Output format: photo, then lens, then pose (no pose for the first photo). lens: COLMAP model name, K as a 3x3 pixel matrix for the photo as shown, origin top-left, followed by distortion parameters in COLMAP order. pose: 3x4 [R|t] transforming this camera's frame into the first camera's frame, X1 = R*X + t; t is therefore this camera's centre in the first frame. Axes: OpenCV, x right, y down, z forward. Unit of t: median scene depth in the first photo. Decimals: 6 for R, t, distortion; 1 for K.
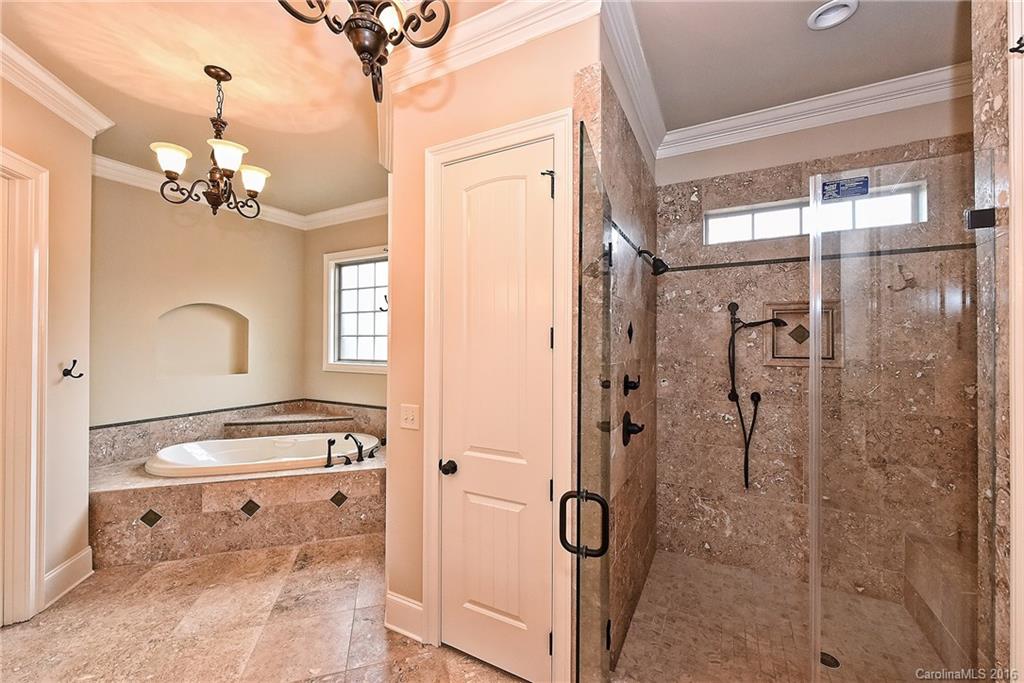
lens RADIAL K [[397.4, 0, 512.0], [0, 397.4, 341.5], [0, 0, 1]] dist [-0.001517, -0.000344]
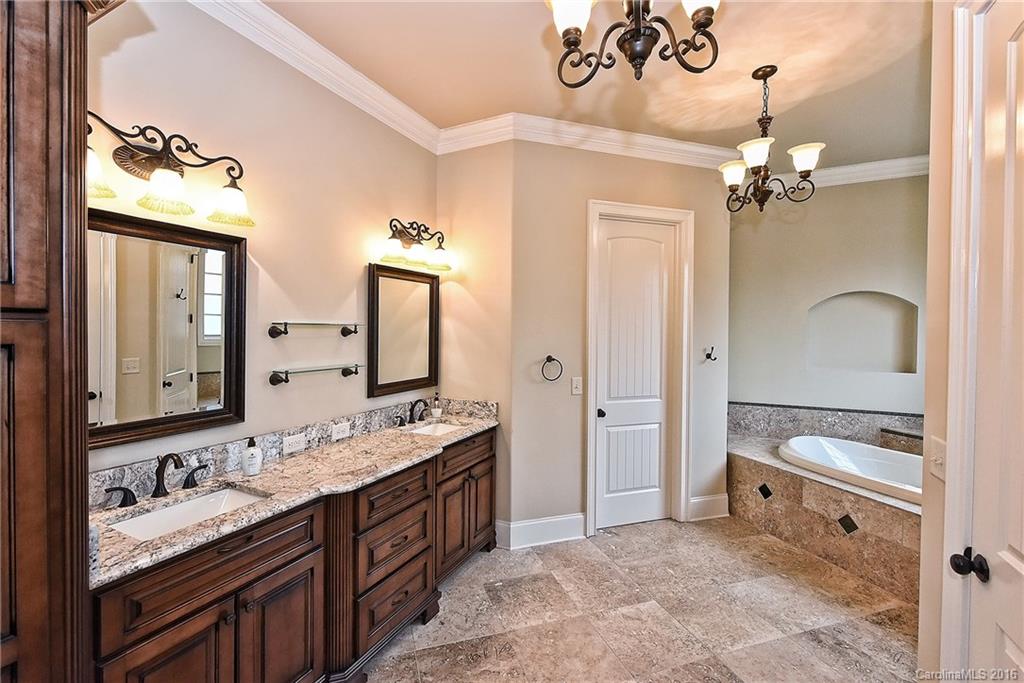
lens RADIAL K [[439.7, 0, 511.3], [0, 439.7, 336.4], [0, 0, 1]] dist [0.000539, -0.000157]
pose [[0.043968, 0.012830, -0.998951, 0.293251], [-0.003986, 0.999912, 0.012667, -0.003813], [0.999025, 0.003425, 0.044016, 0.232182]]
